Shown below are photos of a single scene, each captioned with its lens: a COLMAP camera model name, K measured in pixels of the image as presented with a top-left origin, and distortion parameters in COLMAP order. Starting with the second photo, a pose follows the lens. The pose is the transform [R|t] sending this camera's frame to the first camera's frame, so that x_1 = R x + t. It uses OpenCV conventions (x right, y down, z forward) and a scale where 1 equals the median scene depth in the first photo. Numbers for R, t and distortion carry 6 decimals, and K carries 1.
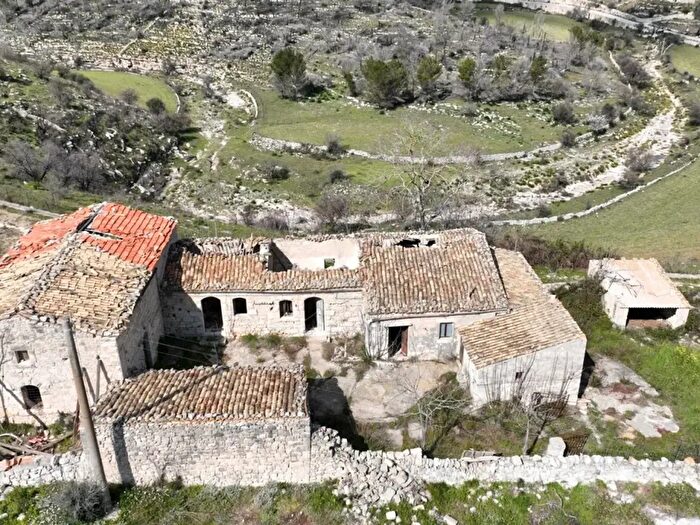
lens RADIAL K [[627.0, 0, 350.0], [0, 627.0, 262.5], [0, 0, 1]] dist [0.004365, -0.004048]
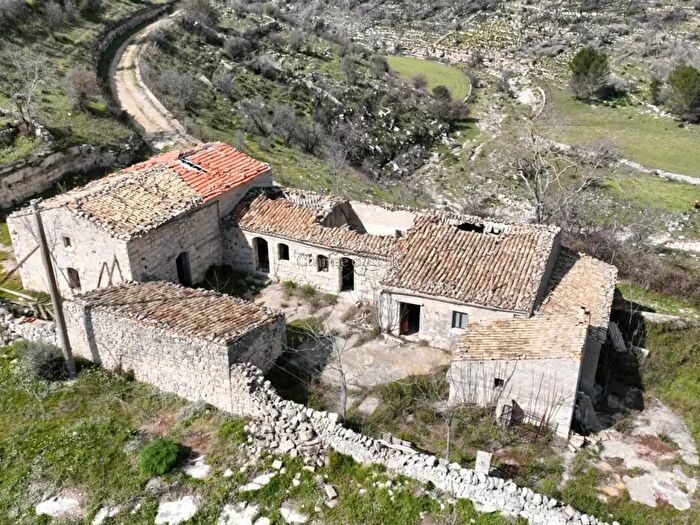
lens RADIAL K [[627.0, 0, 350.0], [0, 627.0, 262.5], [0, 0, 1]] dist [0.004365, -0.004048]
pose [[0.890729, 0.208050, -0.404126, 0.344650], [-0.205265, 0.977390, 0.050752, 0.010630], [0.405547, 0.037747, 0.913294, 0.086099]]
